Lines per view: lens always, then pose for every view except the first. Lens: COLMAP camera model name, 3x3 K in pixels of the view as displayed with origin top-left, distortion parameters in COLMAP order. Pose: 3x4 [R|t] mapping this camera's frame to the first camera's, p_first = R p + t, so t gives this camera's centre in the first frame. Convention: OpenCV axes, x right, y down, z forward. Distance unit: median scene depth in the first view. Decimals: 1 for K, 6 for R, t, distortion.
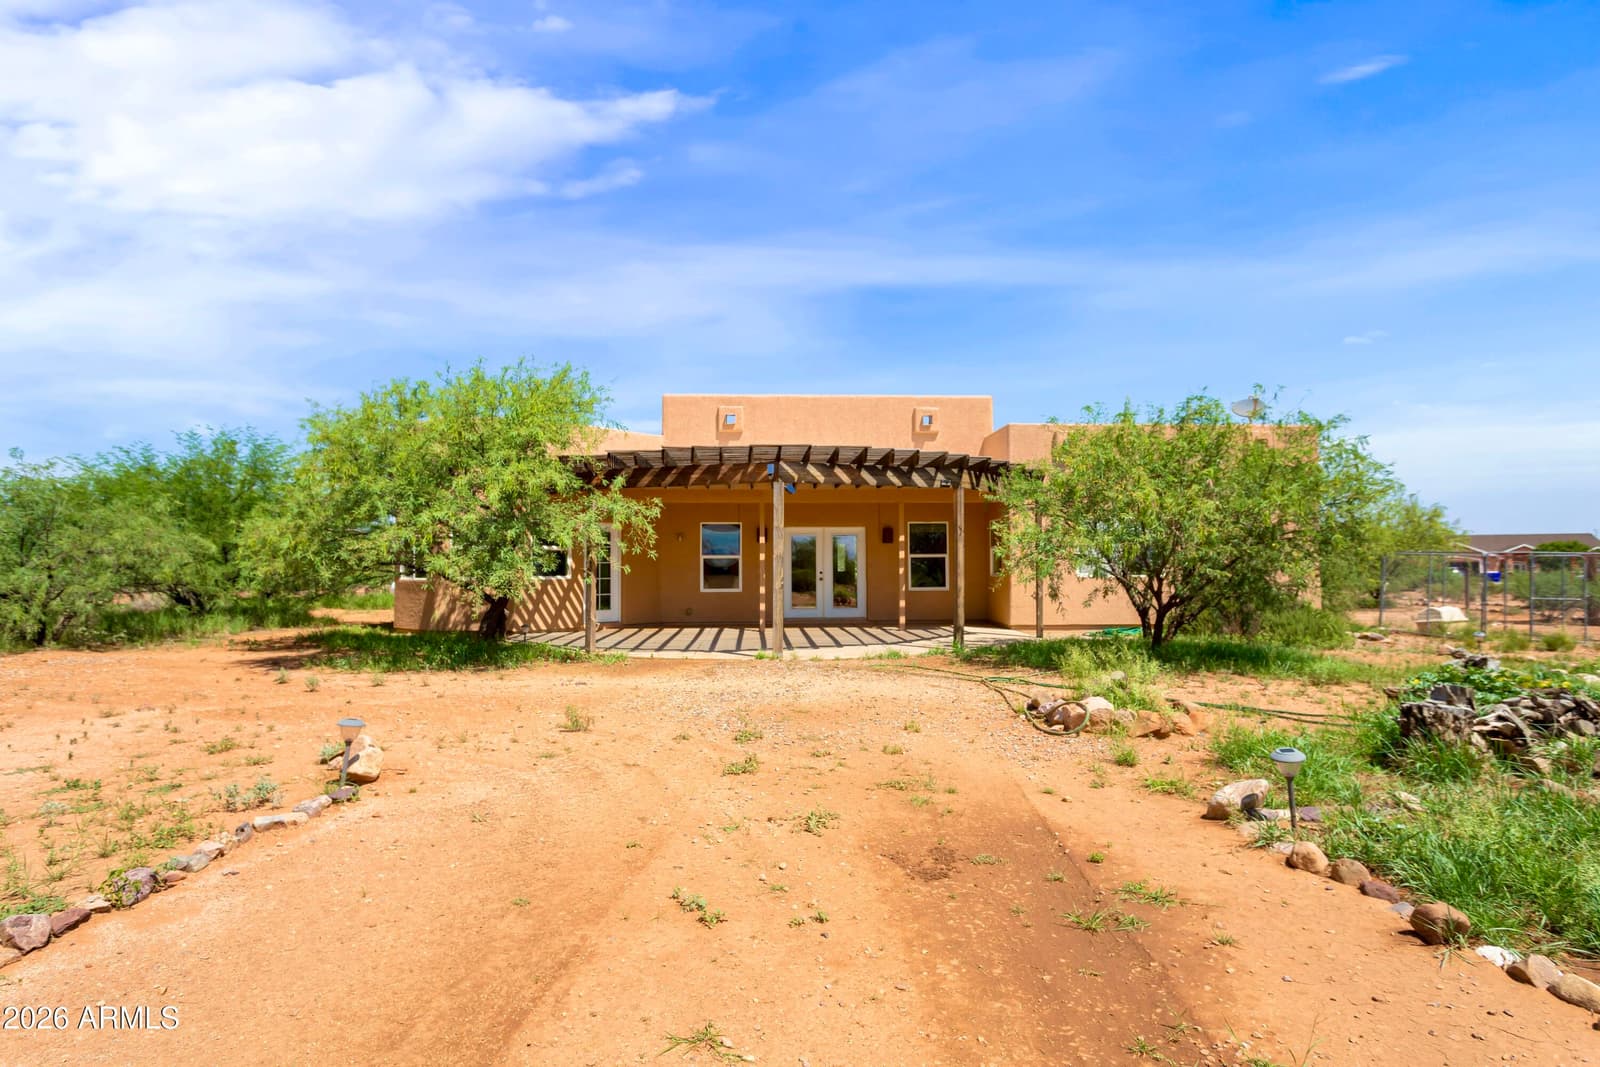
lens RADIAL K [[1018.5, 0, 800.0], [0, 1018.5, 533.5], [0, 0, 1]] dist [-0.040293, 0.003958]
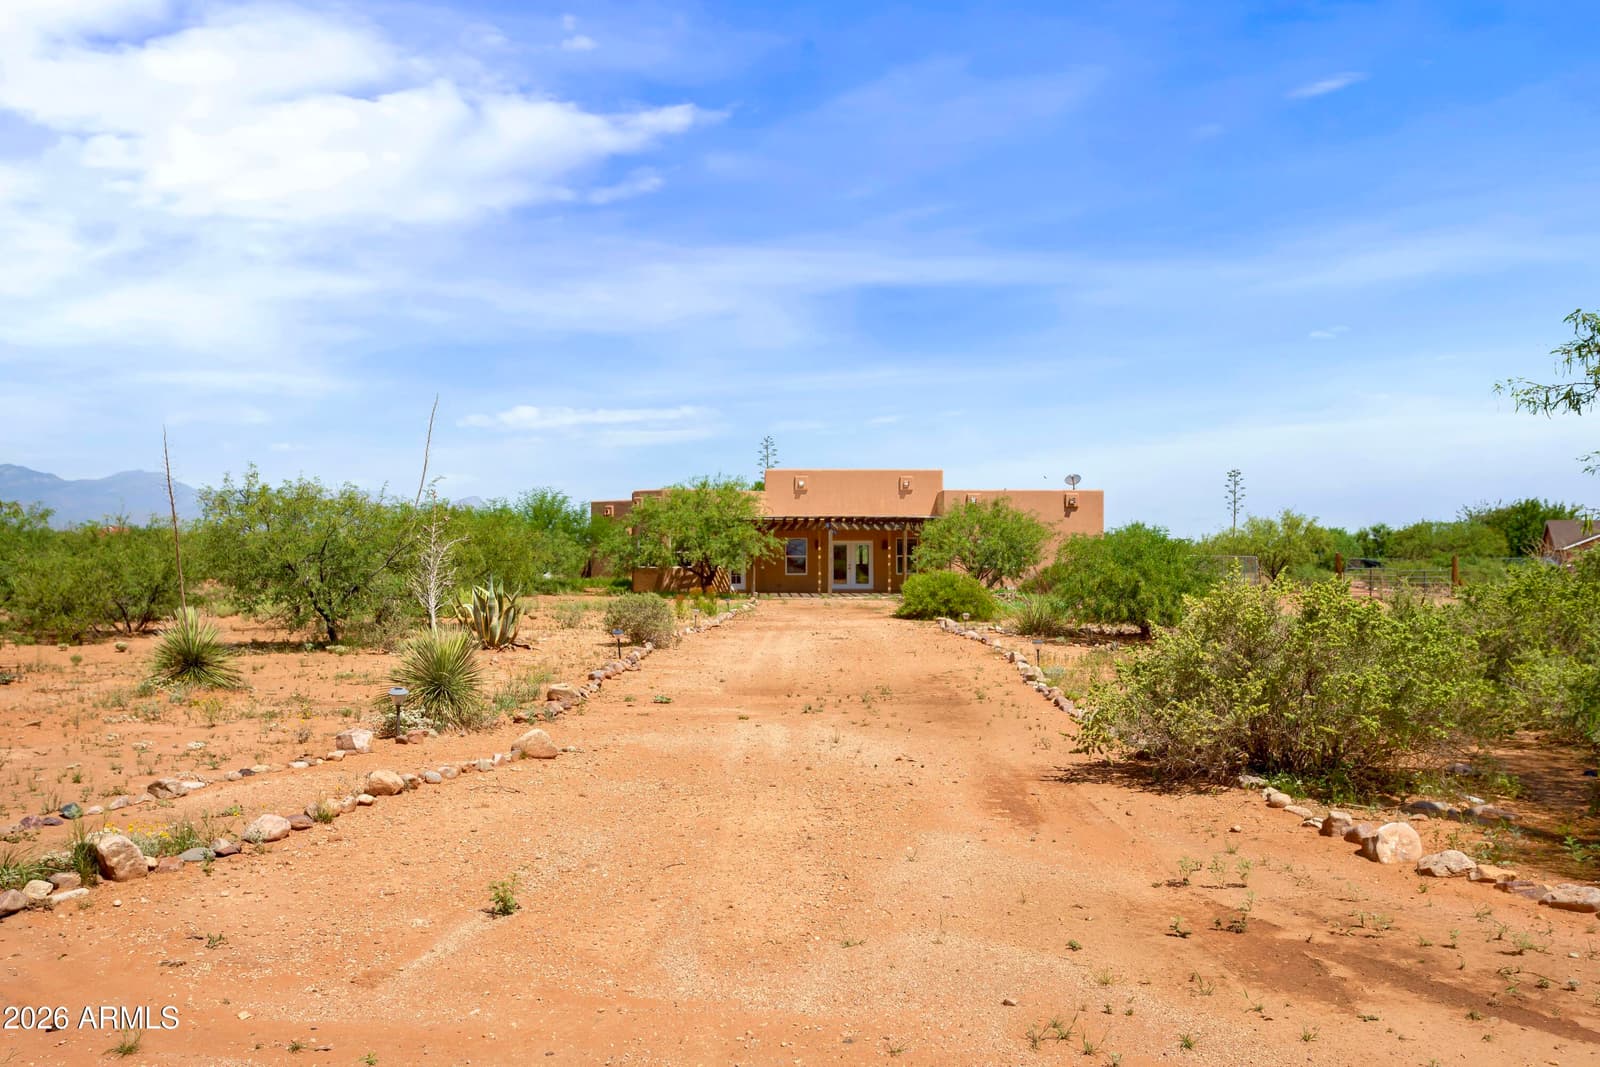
lens RADIAL K [[1010.7, 0, 790.9], [0, 1010.7, 565.5], [0, 0, 1]] dist [-0.037930, 0.002371]
pose [[0.999968, 0.001557, -0.007791, -0.008955], [-0.001087, 0.998199, 0.059978, -0.008787], [0.007870, -0.059968, 0.998169, -0.107508]]
